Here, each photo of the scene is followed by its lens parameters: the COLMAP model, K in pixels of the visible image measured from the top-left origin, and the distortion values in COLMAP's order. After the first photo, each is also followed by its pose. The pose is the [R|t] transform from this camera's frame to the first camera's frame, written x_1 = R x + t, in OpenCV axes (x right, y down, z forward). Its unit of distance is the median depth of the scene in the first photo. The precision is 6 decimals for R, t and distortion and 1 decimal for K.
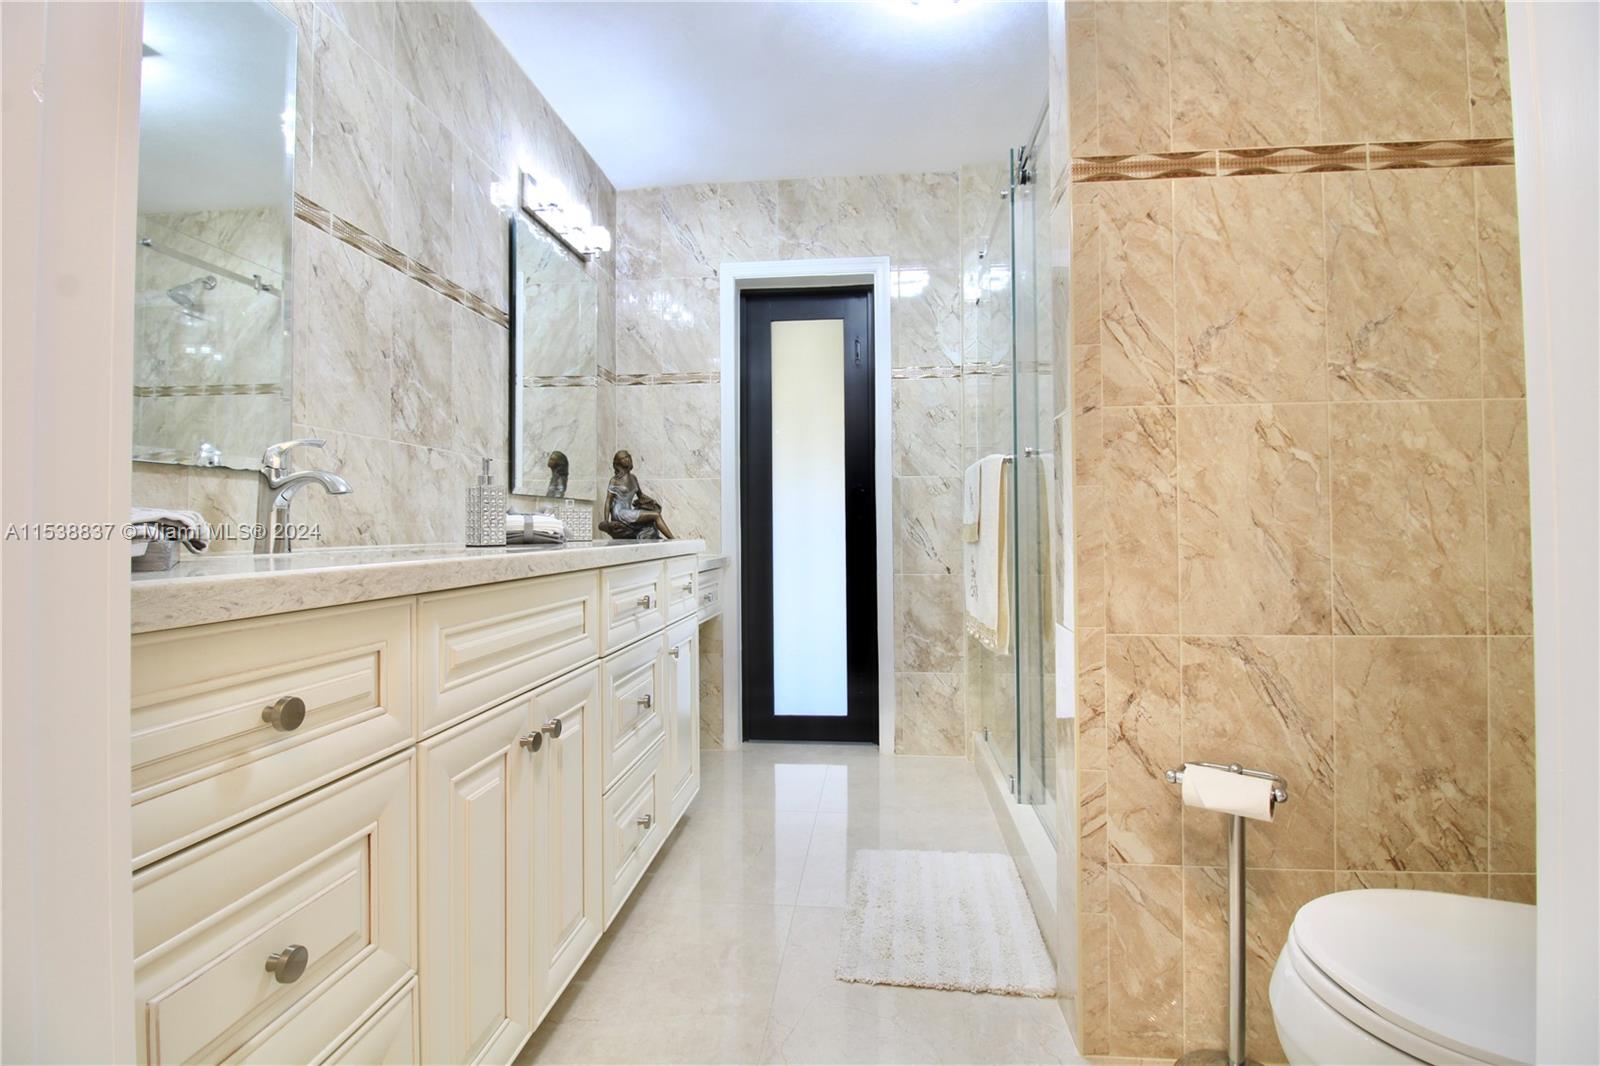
lens RADIAL K [[736.9, 0, 803.9], [0, 736.9, 528.0], [0, 0, 1]] dist [-0.012196, -0.006431]
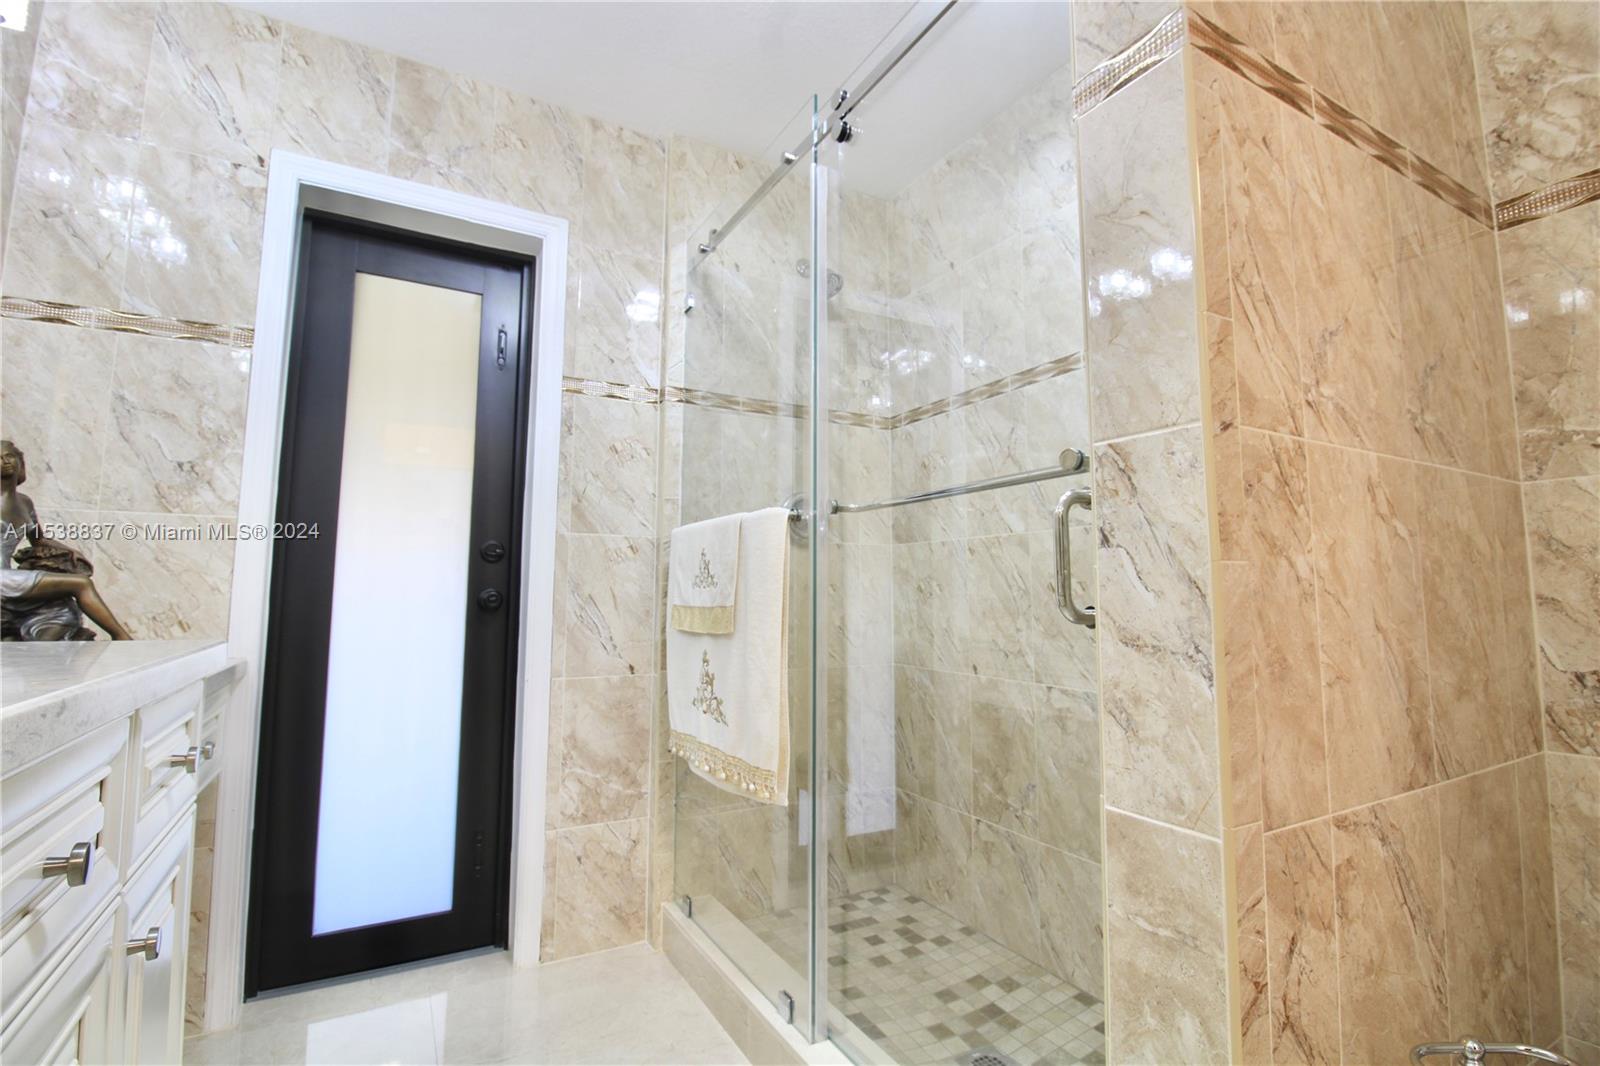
lens RADIAL K [[736.9, 0, 803.0], [0, 736.9, 521.1], [0, 0, 1]] dist [-0.012196, -0.006431]
pose [[0.813758, 0.069221, 0.577067, -0.086345], [-0.010076, 0.994413, -0.105075, -0.011540], [-0.581116, 0.079692, 0.809909, 0.322605]]
